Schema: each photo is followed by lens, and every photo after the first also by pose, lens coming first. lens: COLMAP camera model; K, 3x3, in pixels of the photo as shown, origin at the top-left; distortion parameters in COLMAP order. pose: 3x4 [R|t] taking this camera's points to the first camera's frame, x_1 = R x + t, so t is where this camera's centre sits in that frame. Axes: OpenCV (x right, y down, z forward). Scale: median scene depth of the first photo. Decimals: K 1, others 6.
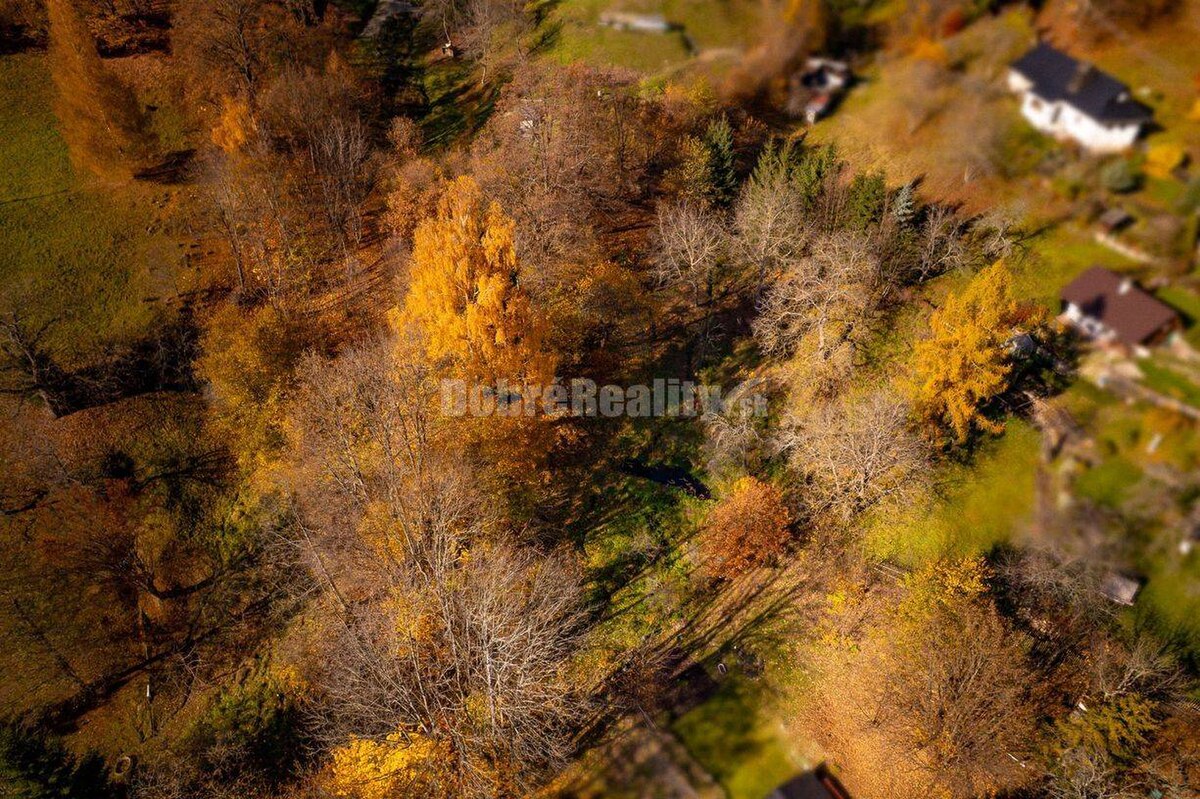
lens RADIAL K [[759.7, 0, 600.0], [0, 759.7, 399.5], [0, 0, 1]] dist [-0.086353, 0.082851]
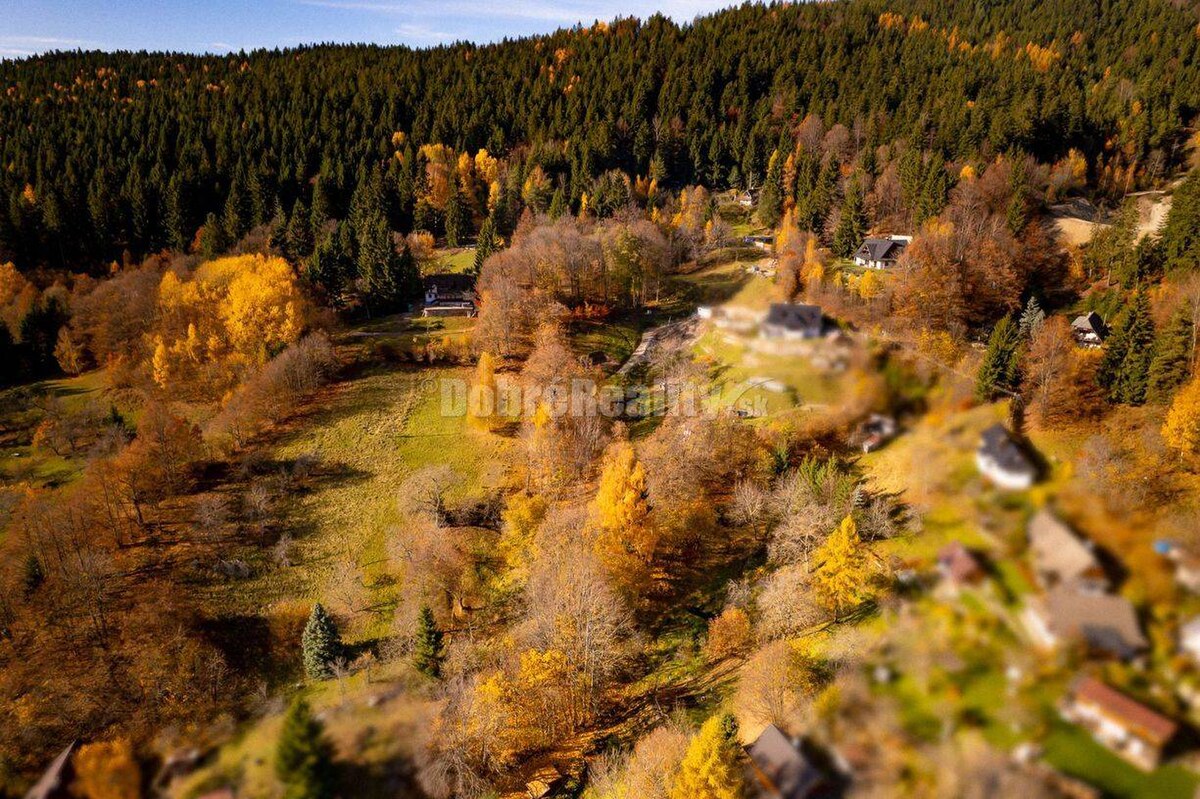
lens RADIAL K [[759.7, 0, 600.0], [0, 759.7, 399.5], [0, 0, 1]] dist [-0.086353, 0.082851]
pose [[0.937945, 0.109491, -0.329046, 0.361707], [-0.224793, 0.914467, -0.336480, 0.277829], [0.264060, 0.389567, 0.882332, -0.867242]]
